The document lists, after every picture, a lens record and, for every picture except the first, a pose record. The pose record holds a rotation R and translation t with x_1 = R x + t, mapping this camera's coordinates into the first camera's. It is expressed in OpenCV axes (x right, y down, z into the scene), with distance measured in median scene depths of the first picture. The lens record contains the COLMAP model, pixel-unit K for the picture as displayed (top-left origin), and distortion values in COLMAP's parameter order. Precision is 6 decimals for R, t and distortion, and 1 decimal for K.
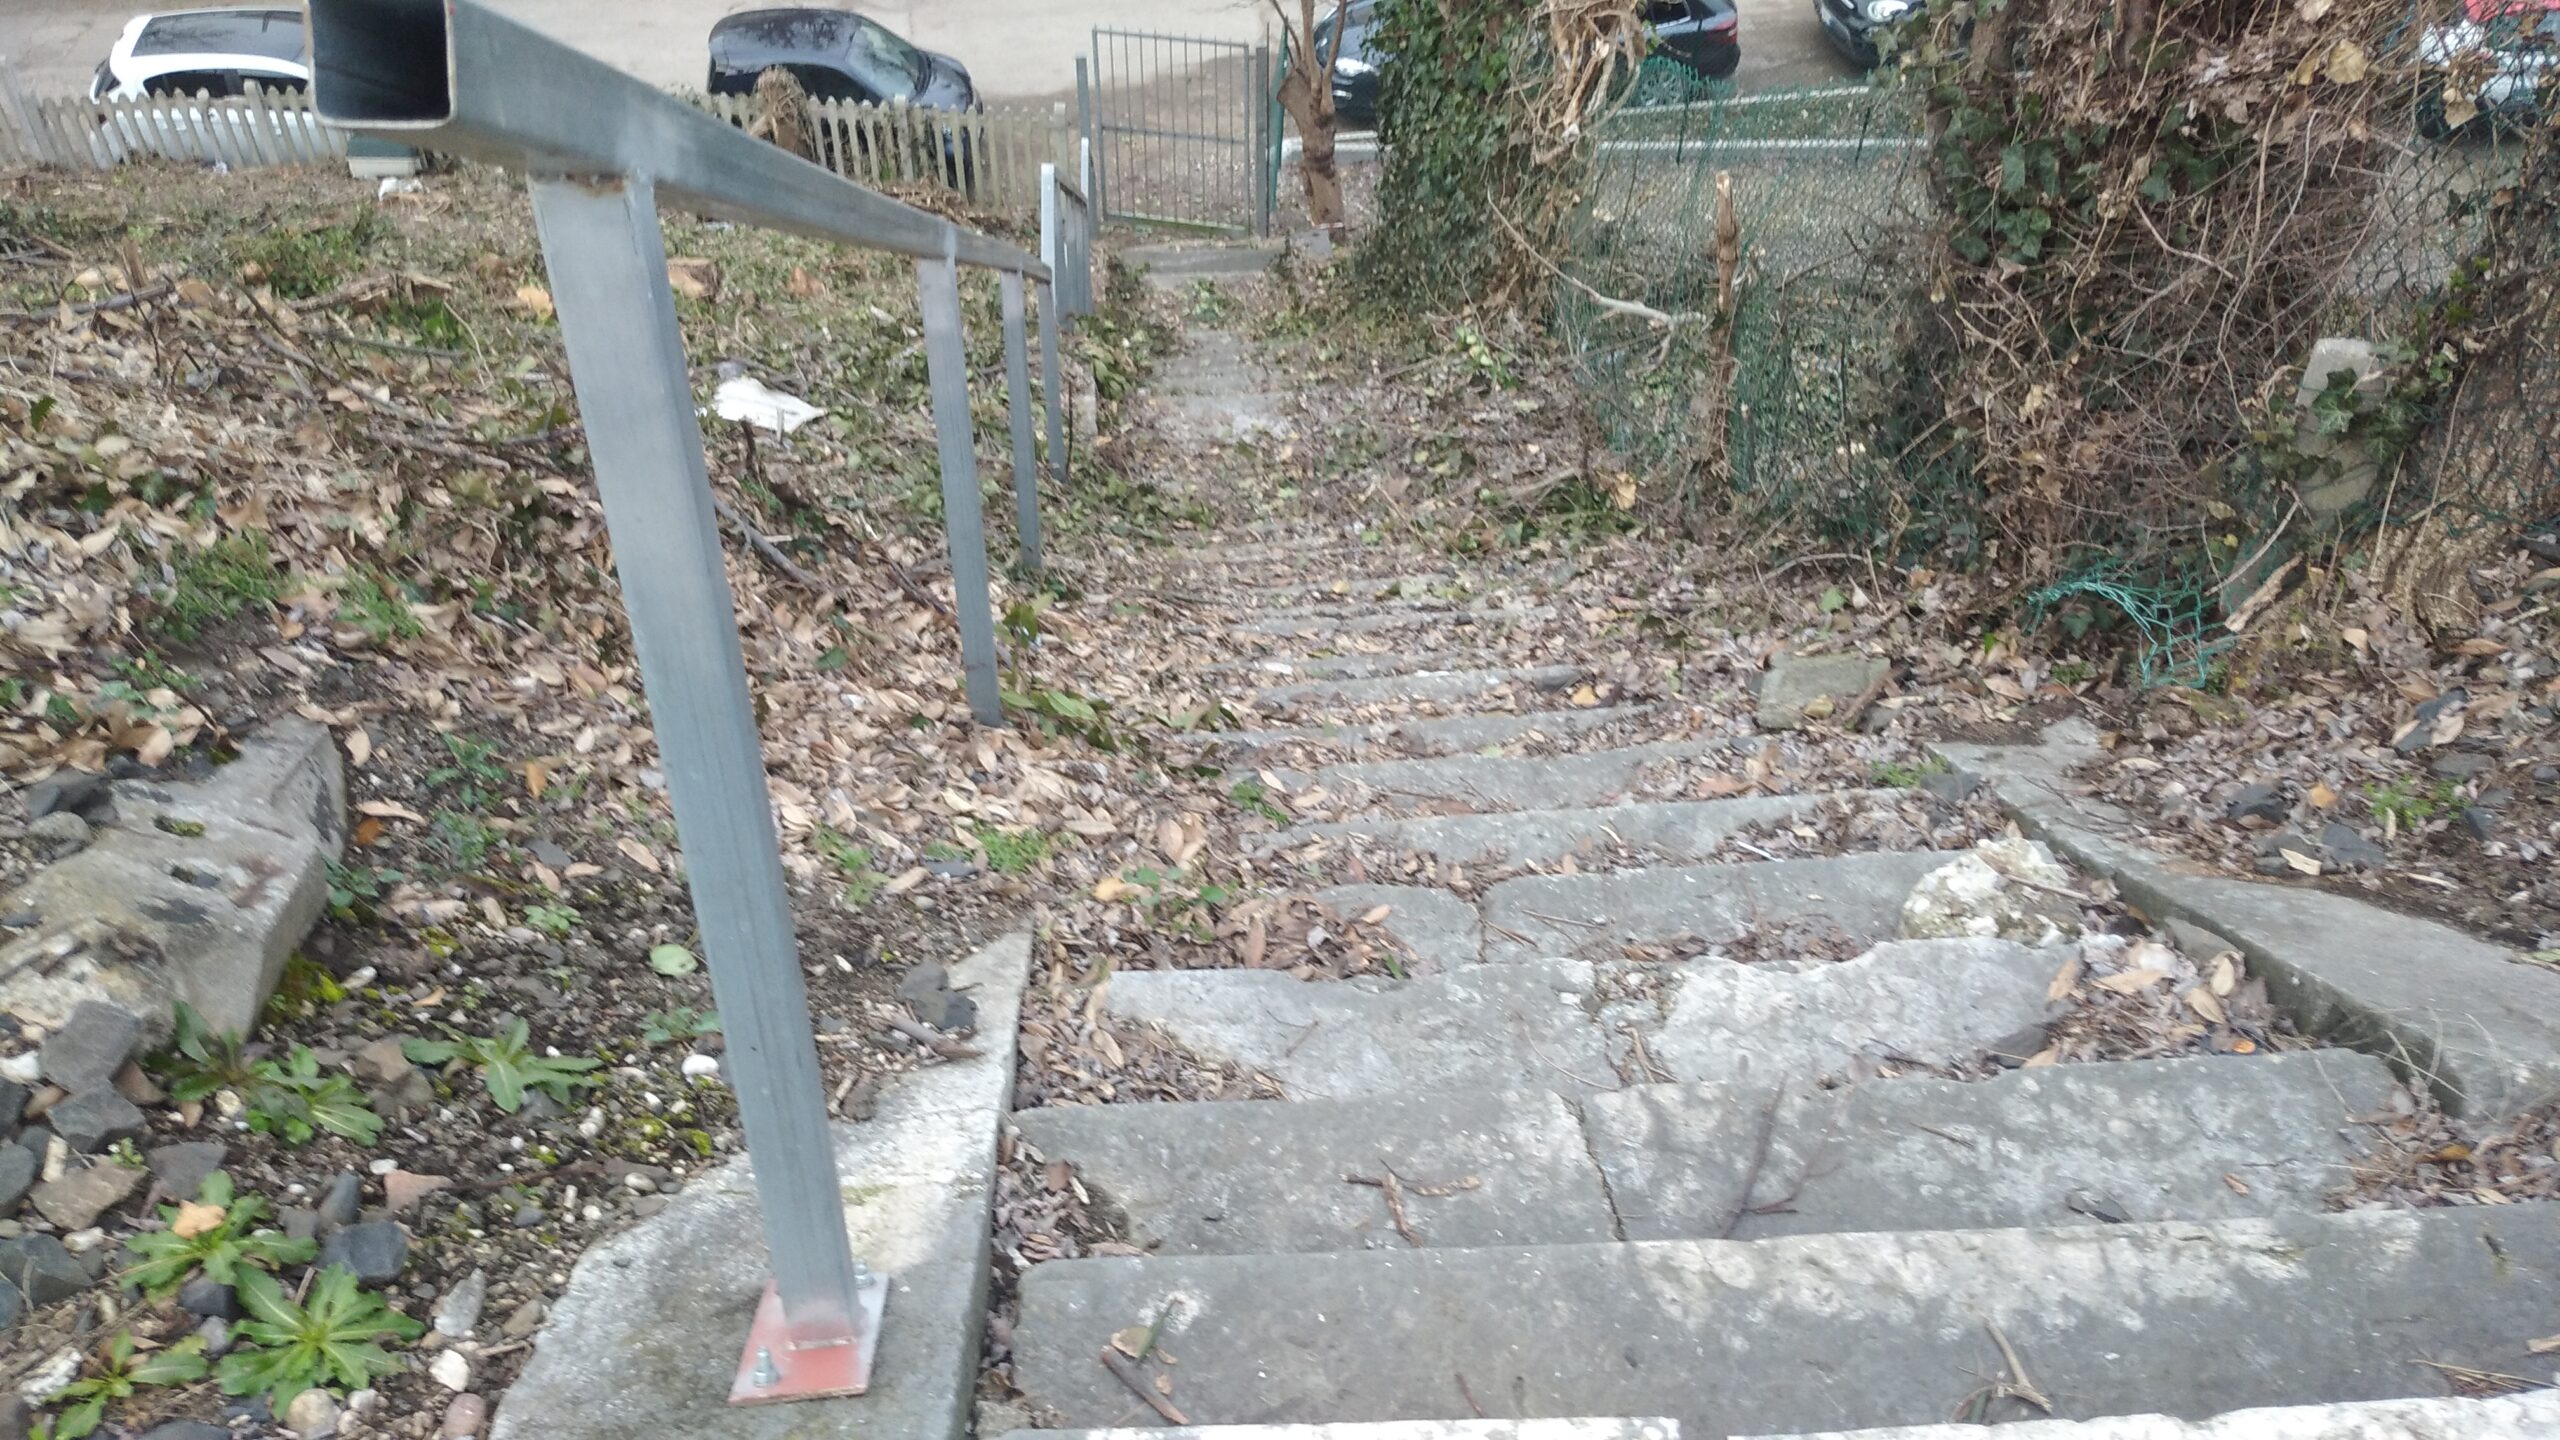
lens RADIAL K [[2082.8, 0, 1280.0], [0, 2082.8, 718.4], [0, 0, 1]] dist [0.082639, -0.121524]
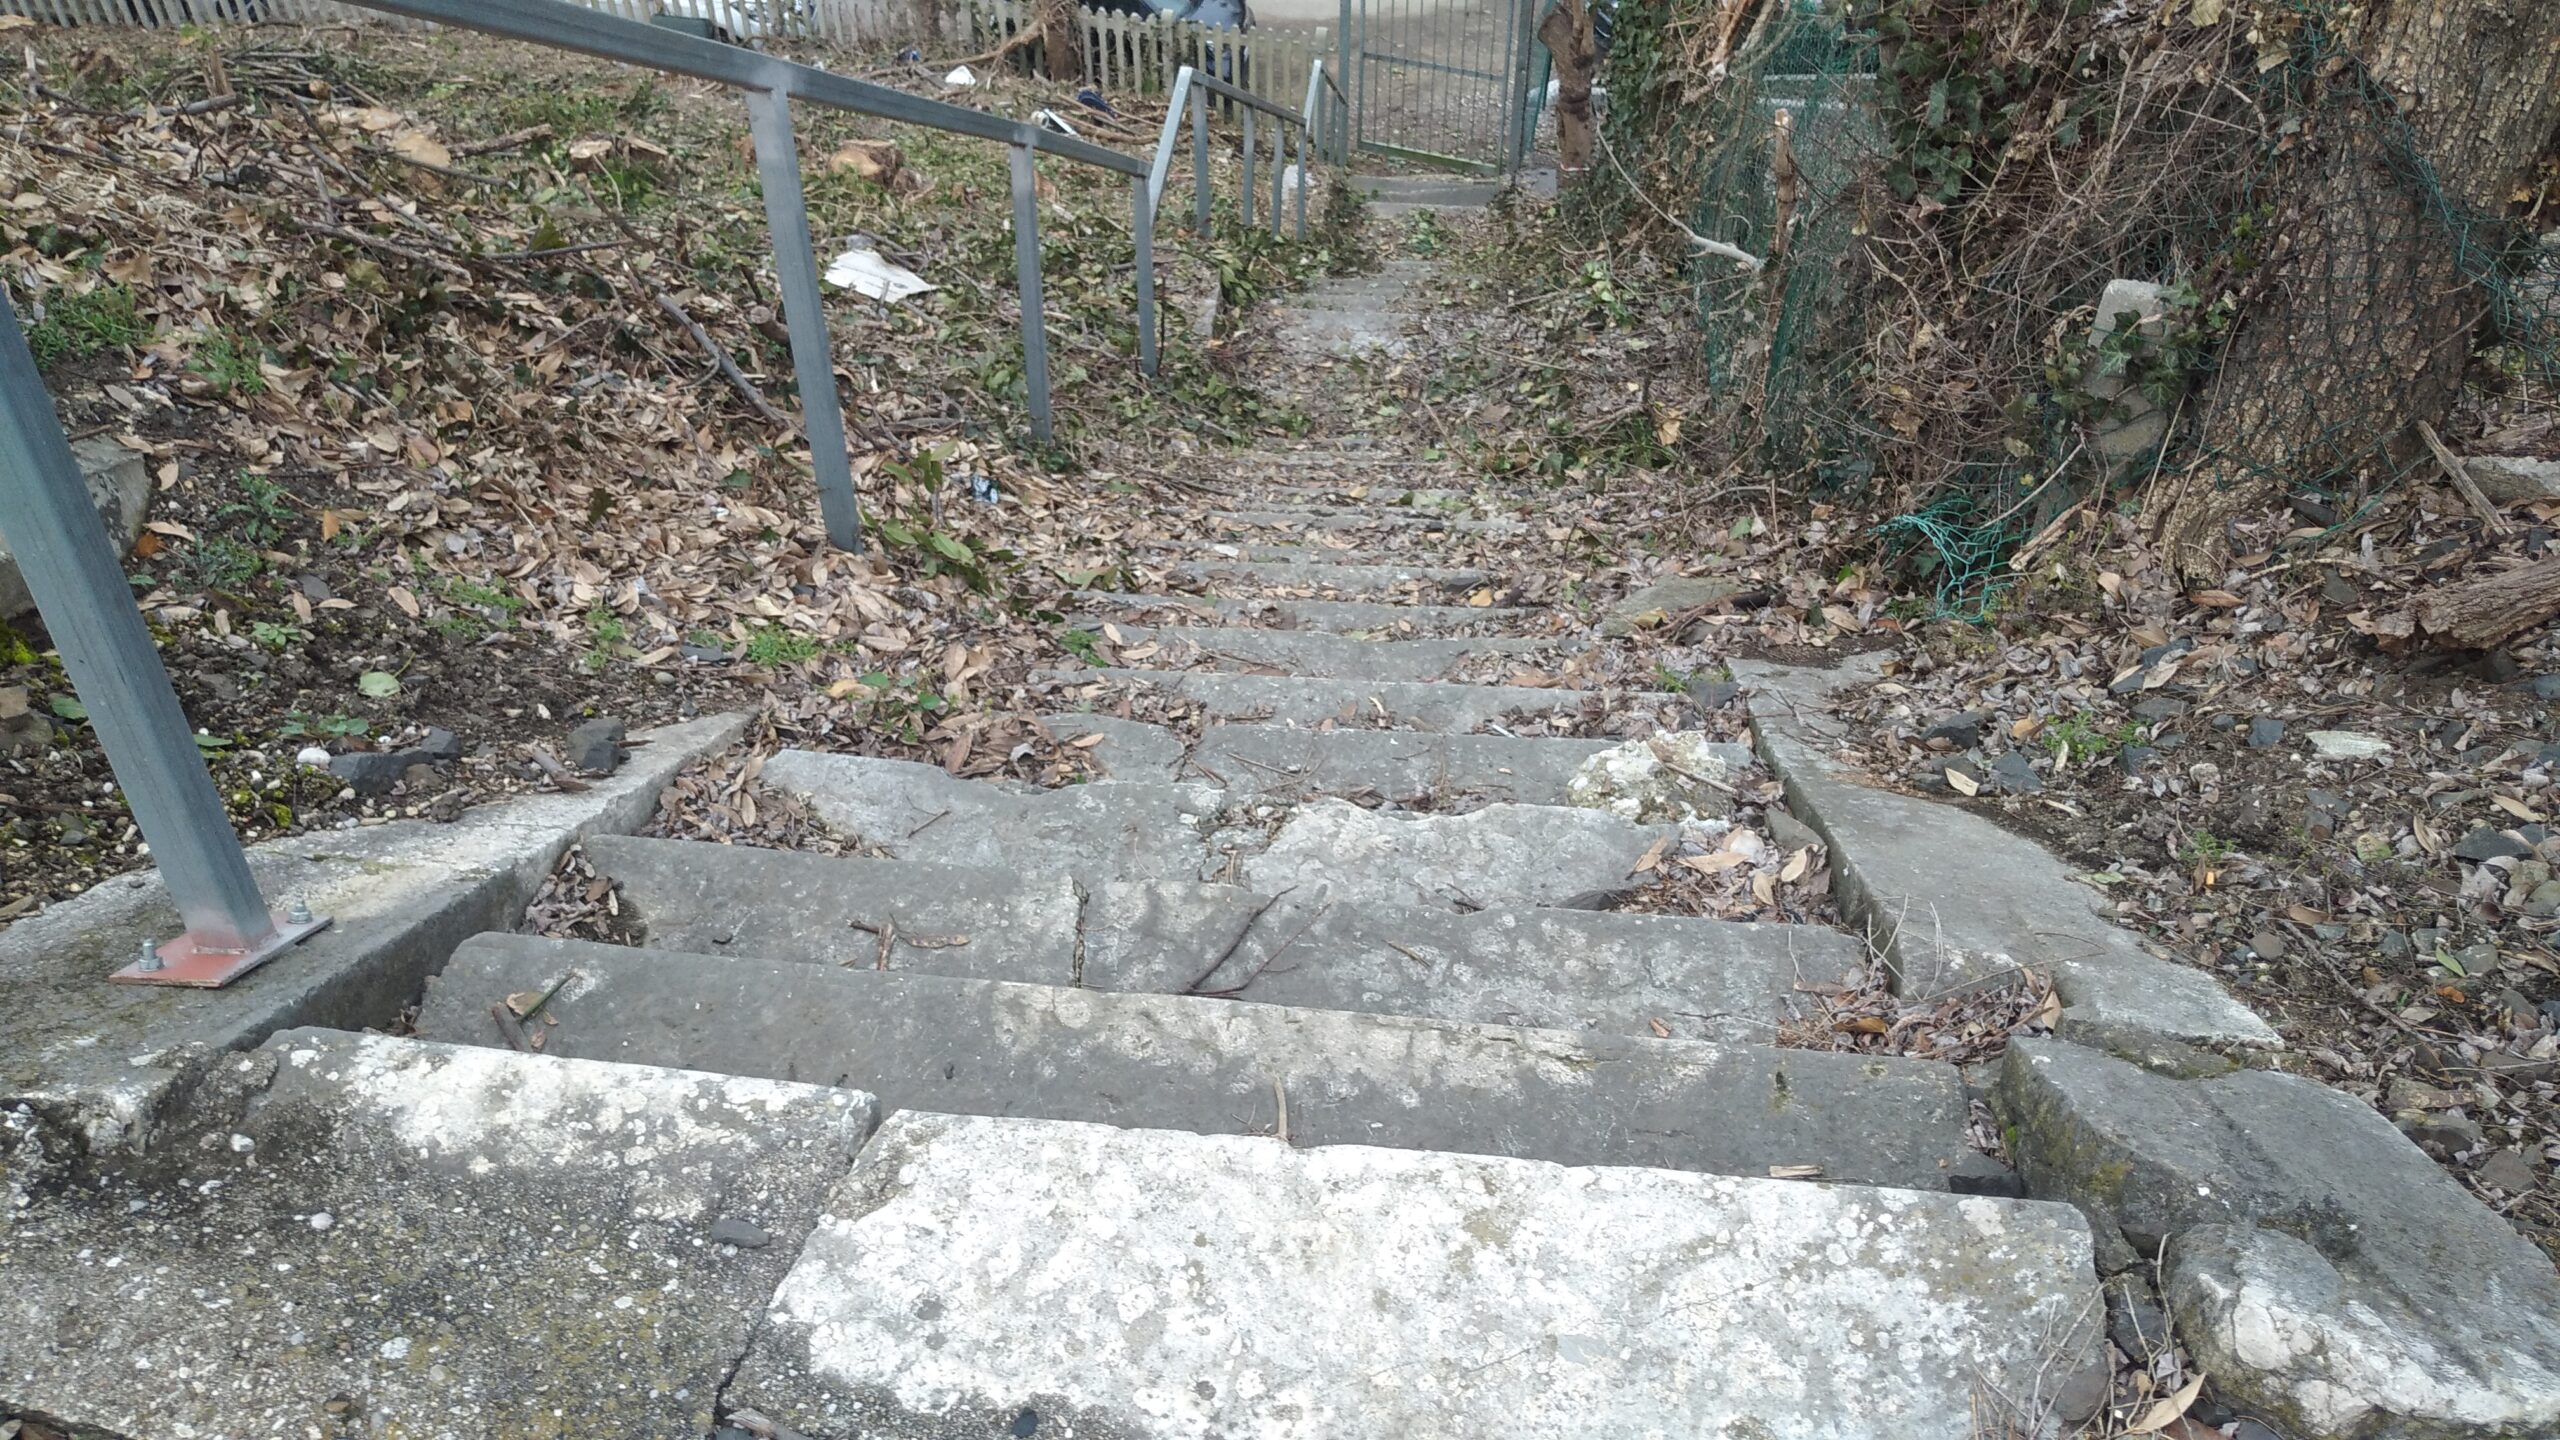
lens RADIAL K [[2082.8, 0, 1266.1], [0, 2082.8, 721.1], [0, 0, 1]] dist [0.082639, -0.121524]
pose [[0.985523, 0.109535, -0.129407, 0.240758], [-0.105913, 0.993774, 0.034566, 0.033576], [0.132387, -0.020360, 0.990989, -0.039071]]
